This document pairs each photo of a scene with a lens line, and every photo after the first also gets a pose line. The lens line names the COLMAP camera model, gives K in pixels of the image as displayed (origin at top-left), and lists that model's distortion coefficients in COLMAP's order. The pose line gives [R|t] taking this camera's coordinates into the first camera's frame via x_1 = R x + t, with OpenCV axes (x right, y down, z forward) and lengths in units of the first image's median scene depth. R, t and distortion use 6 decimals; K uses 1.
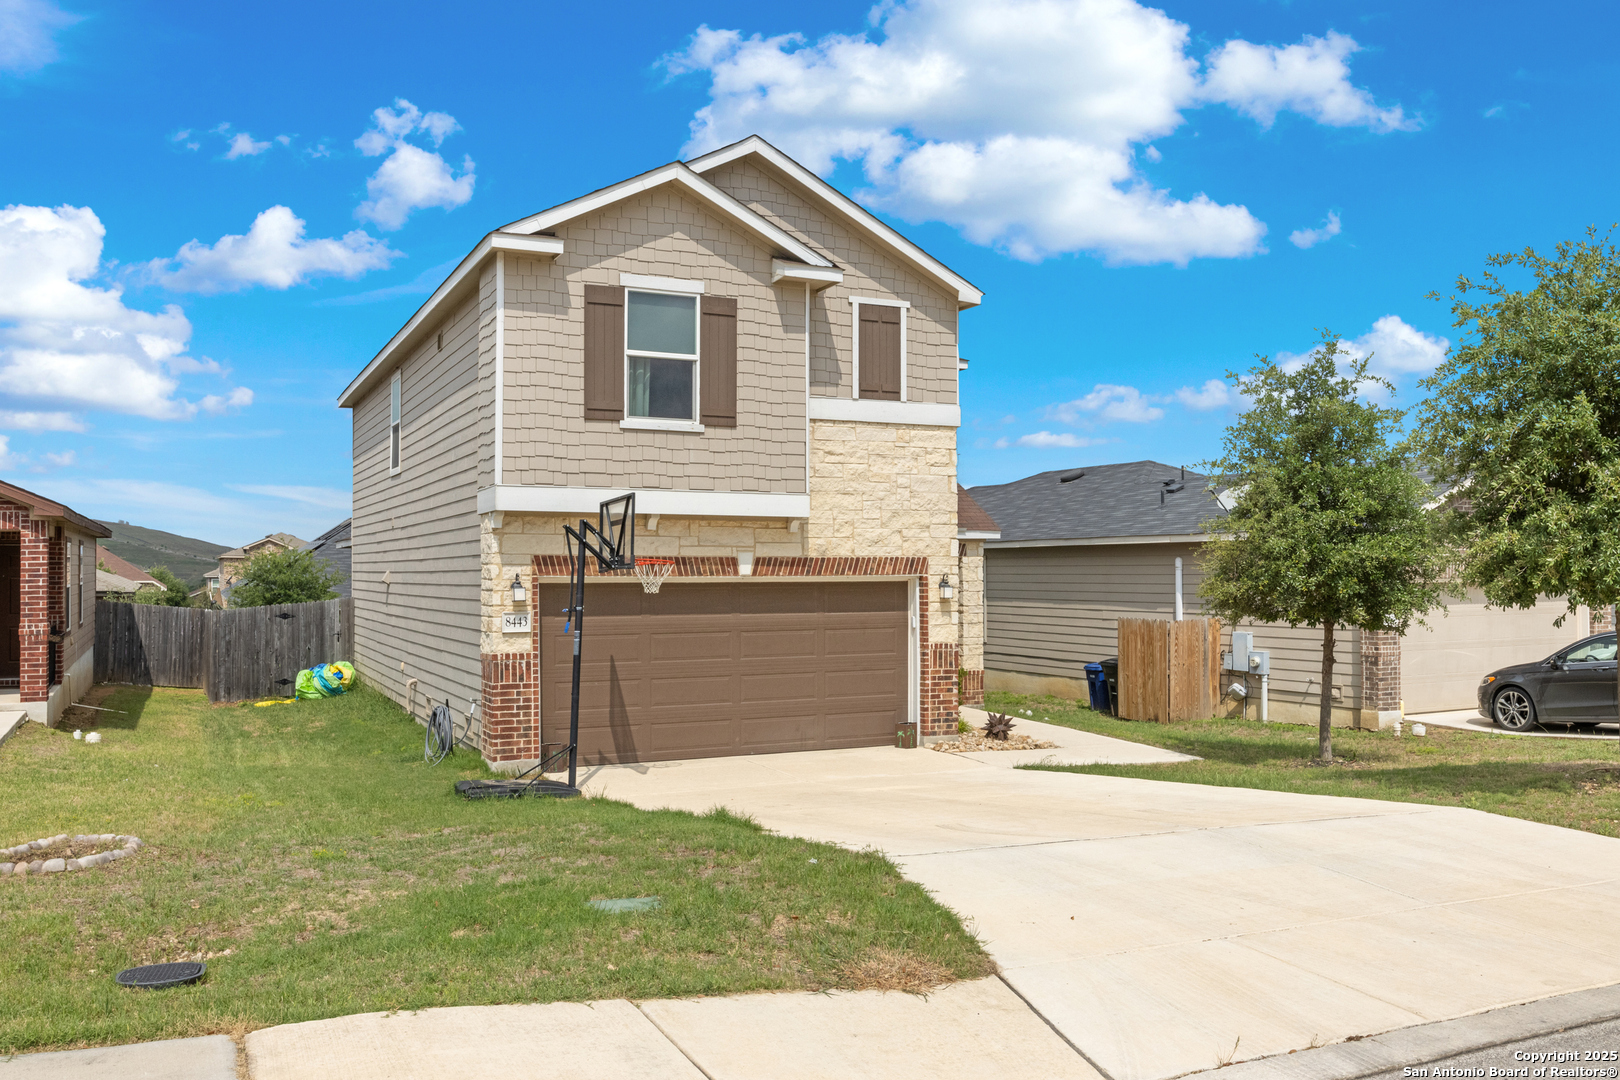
lens RADIAL K [[1307.4, 0, 810.0], [0, 1307.4, 540.0], [0, 0, 1]] dist [-0.001111, -0.092222]
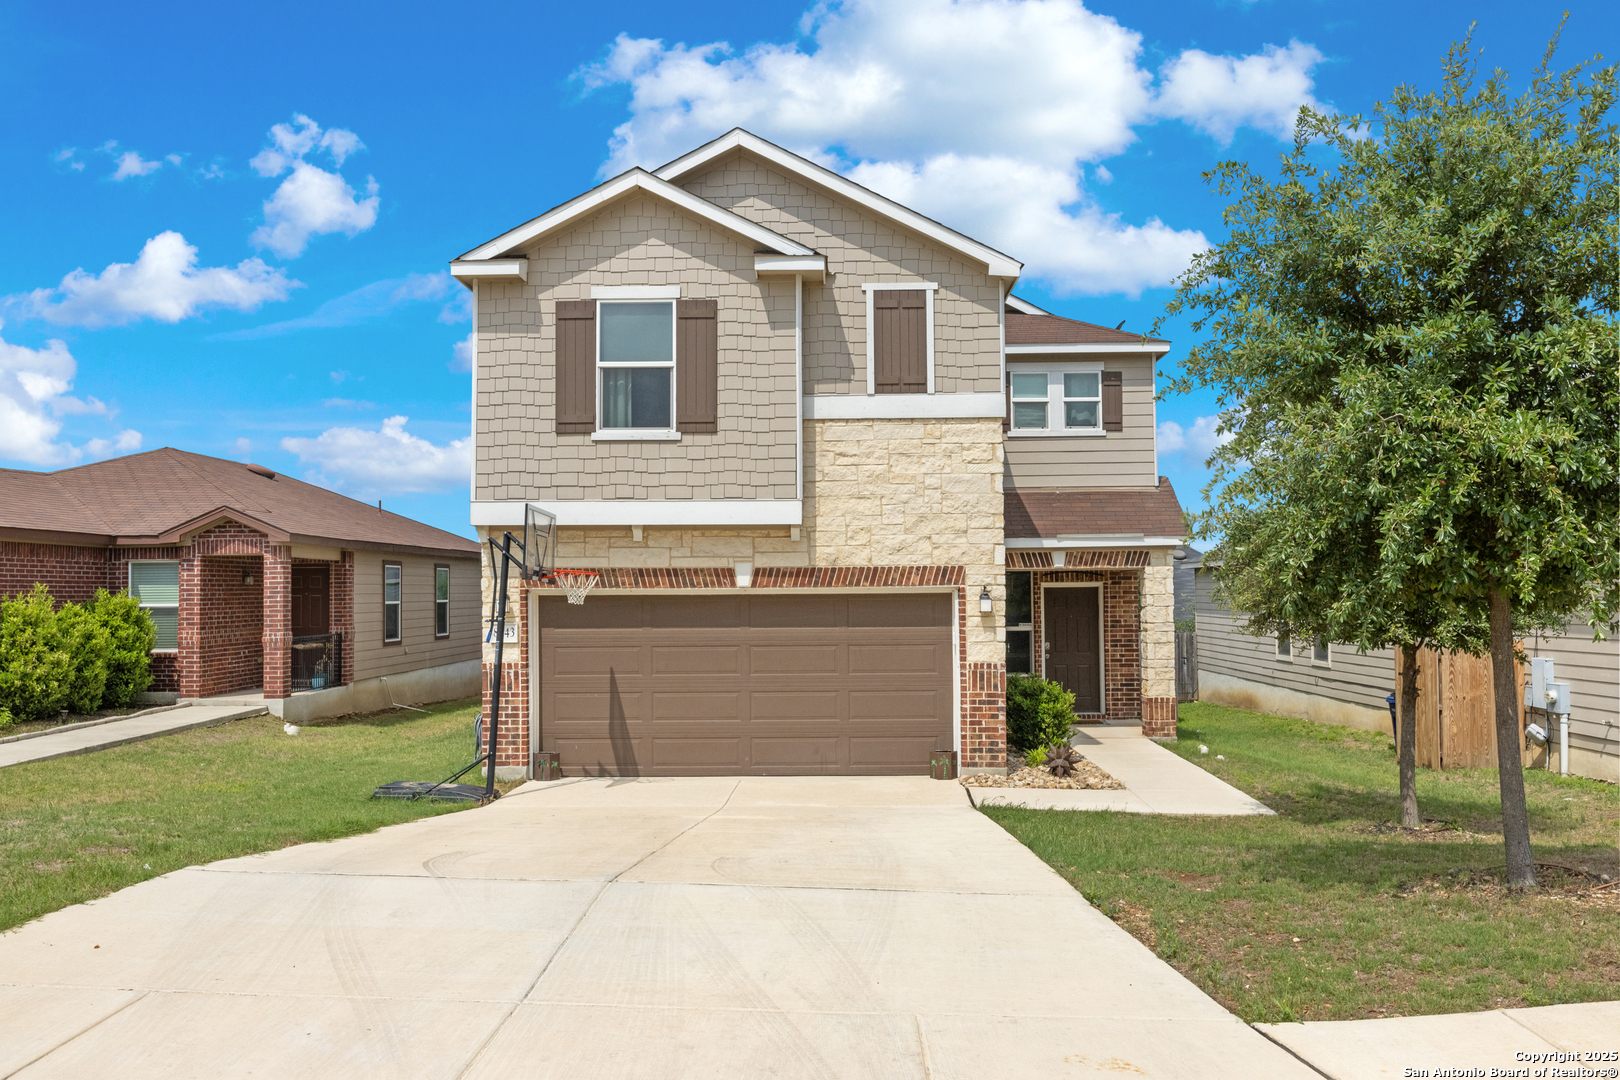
lens RADIAL K [[1307.4, 0, 810.0], [0, 1307.4, 540.0], [0, 0, 1]] dist [-0.001111, -0.092222]
pose [[0.893841, -0.022817, -0.447803, 0.422952], [0.015534, 0.999681, -0.019929, 0.012556], [0.448115, 0.010857, 0.893910, 0.167352]]
